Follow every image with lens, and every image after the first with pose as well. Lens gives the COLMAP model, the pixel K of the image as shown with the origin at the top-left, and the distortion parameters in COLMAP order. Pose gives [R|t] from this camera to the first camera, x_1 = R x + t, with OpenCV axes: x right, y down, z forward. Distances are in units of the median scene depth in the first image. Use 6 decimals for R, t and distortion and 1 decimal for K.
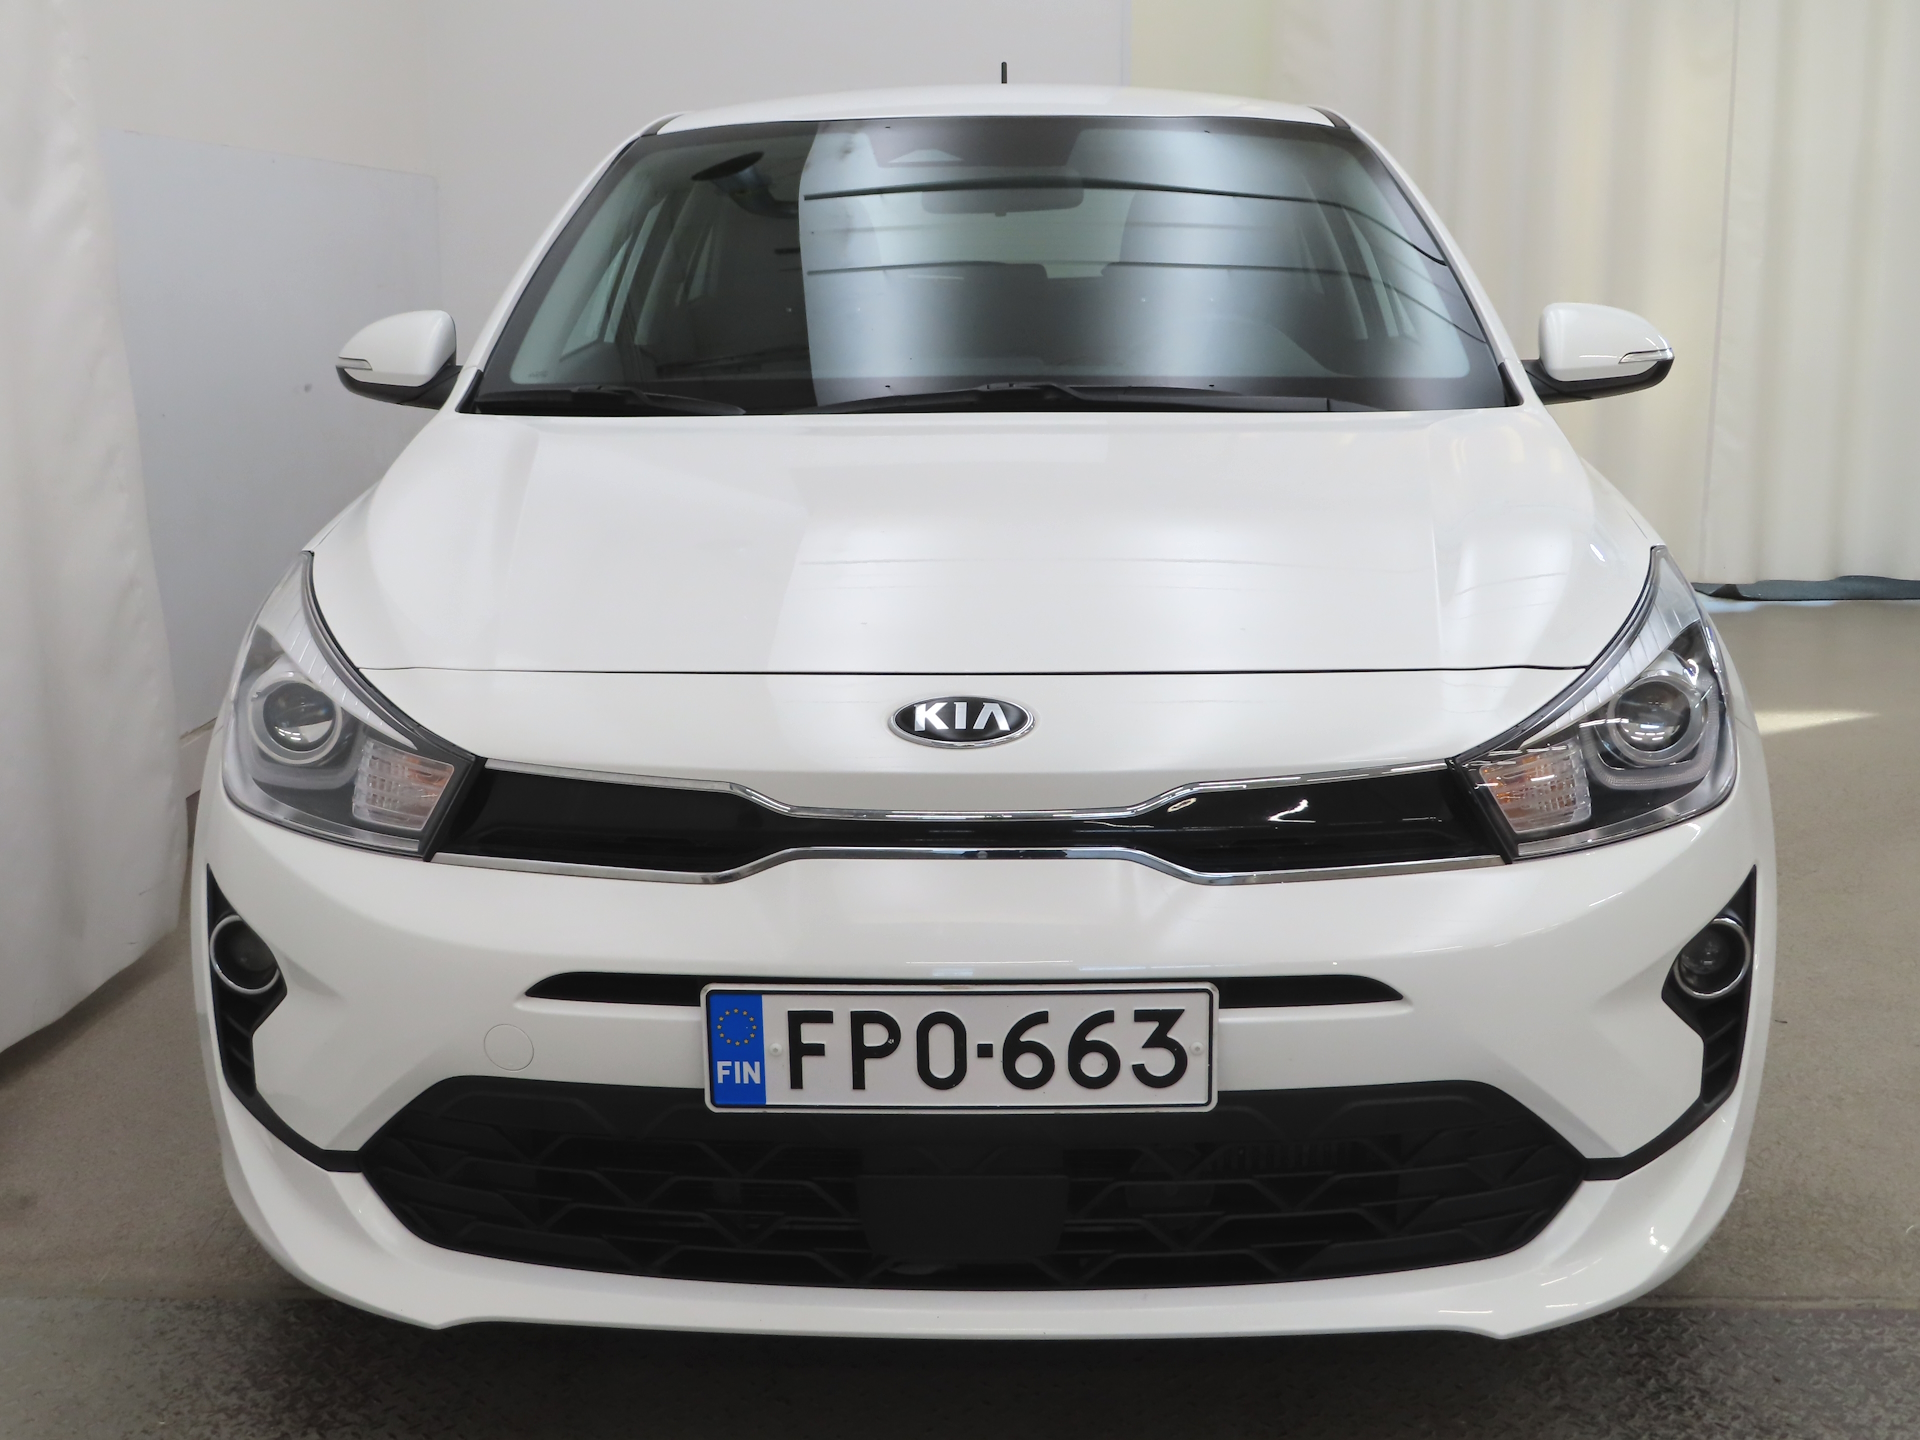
lens RADIAL K [[2219.7, 0, 960.0], [0, 2219.7, 720.0], [0, 0, 1]] dist [-0.018538, -0.047244]
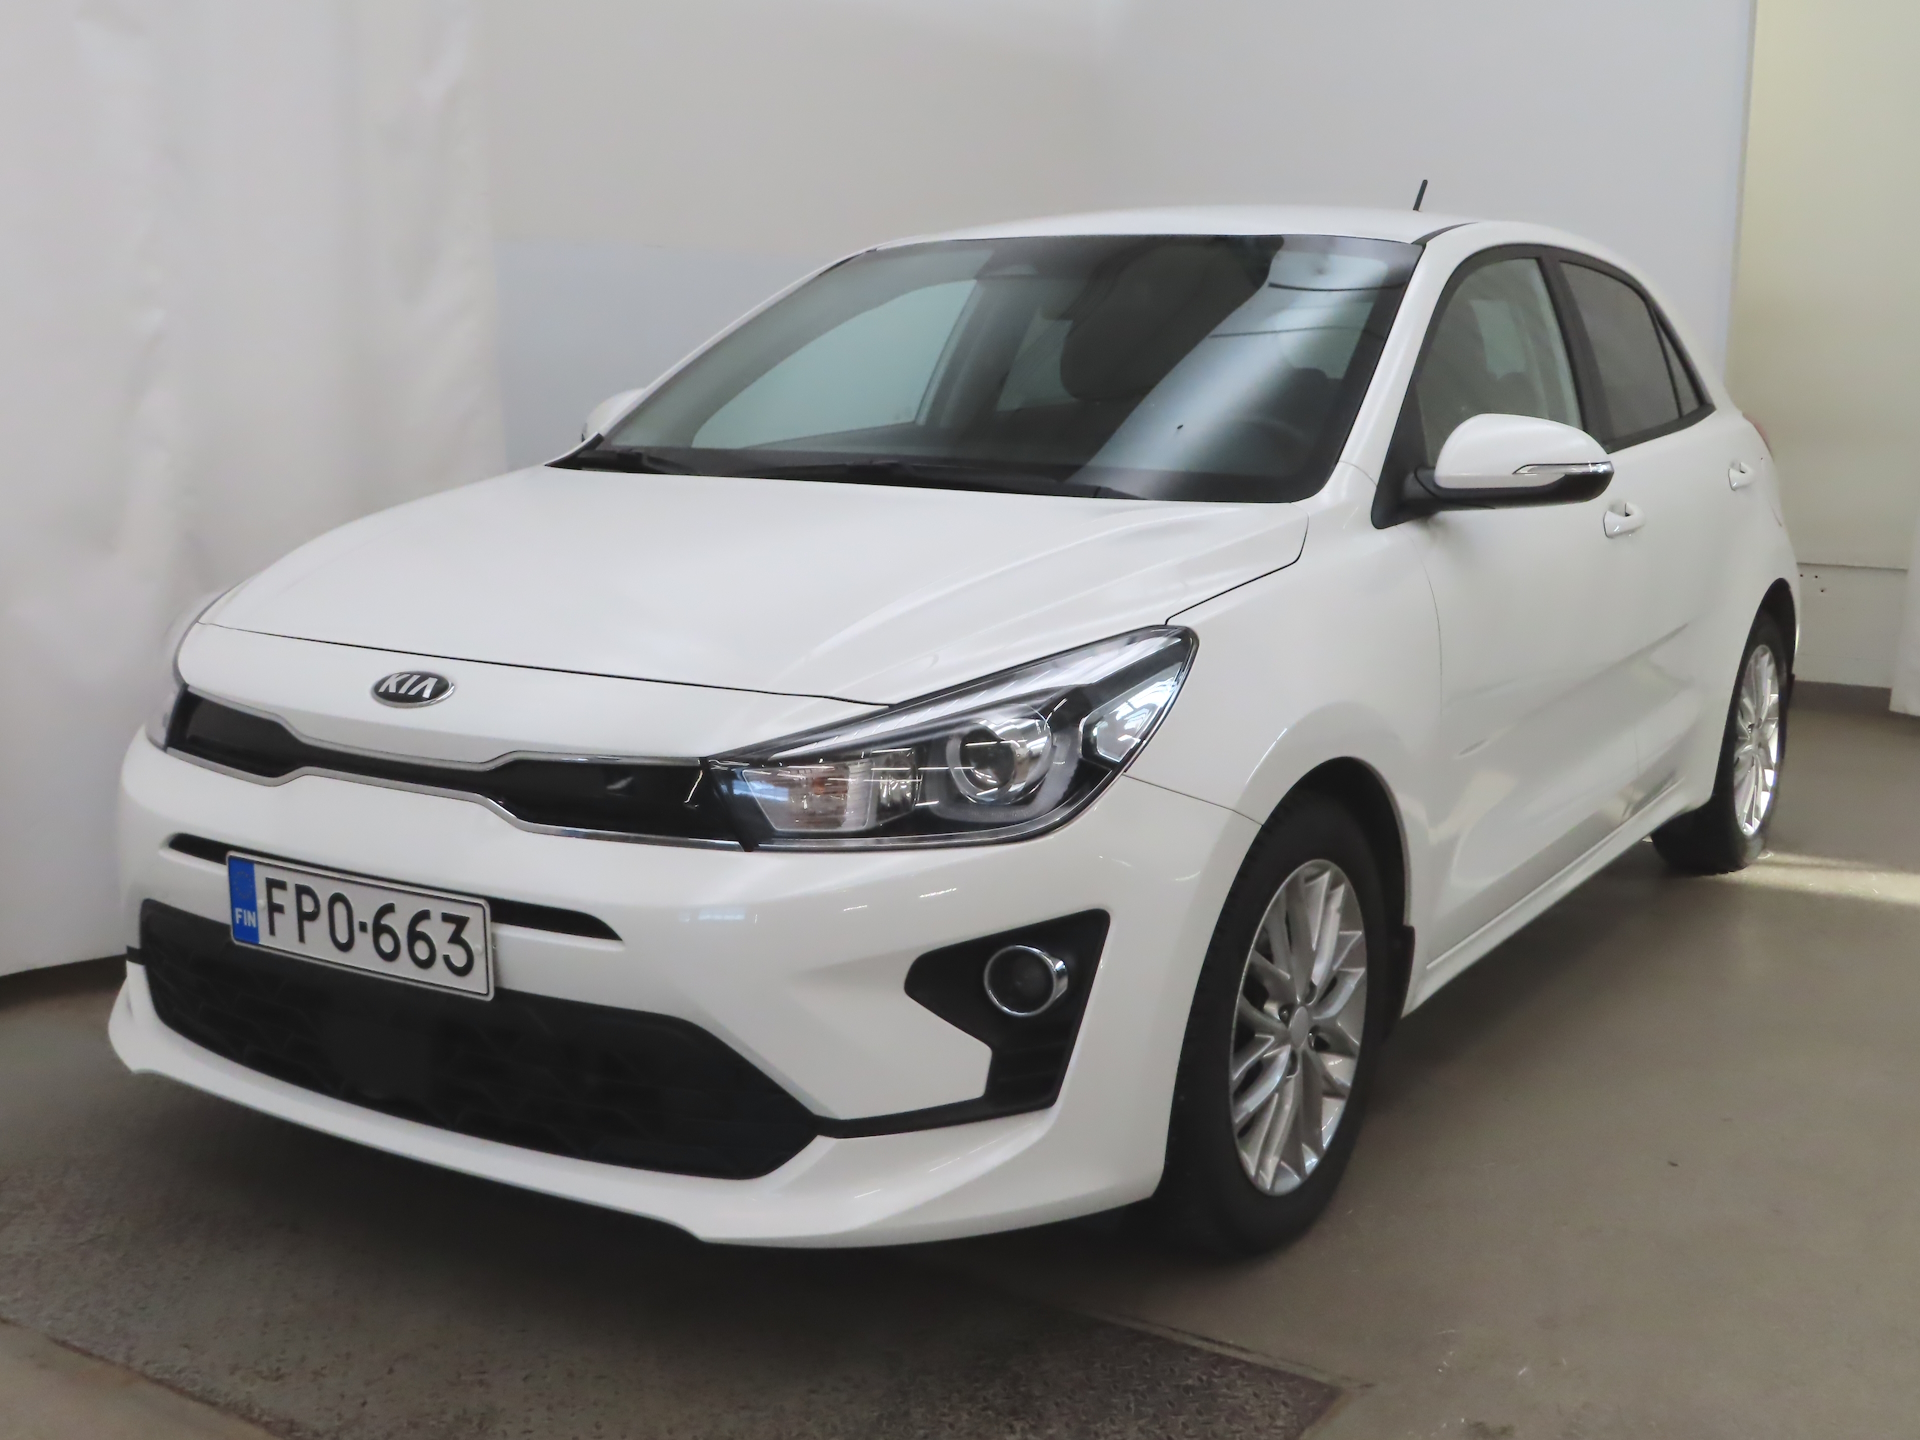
lens RADIAL K [[2219.7, 0, 960.0], [0, 2219.7, 720.0], [0, 0, 1]] dist [-0.018538, -0.047244]
pose [[0.858557, 0.104907, -0.501871, 0.990889], [-0.127076, 0.991842, -0.010064, -0.009750], [0.496720, 0.072416, 0.864884, -0.003004]]
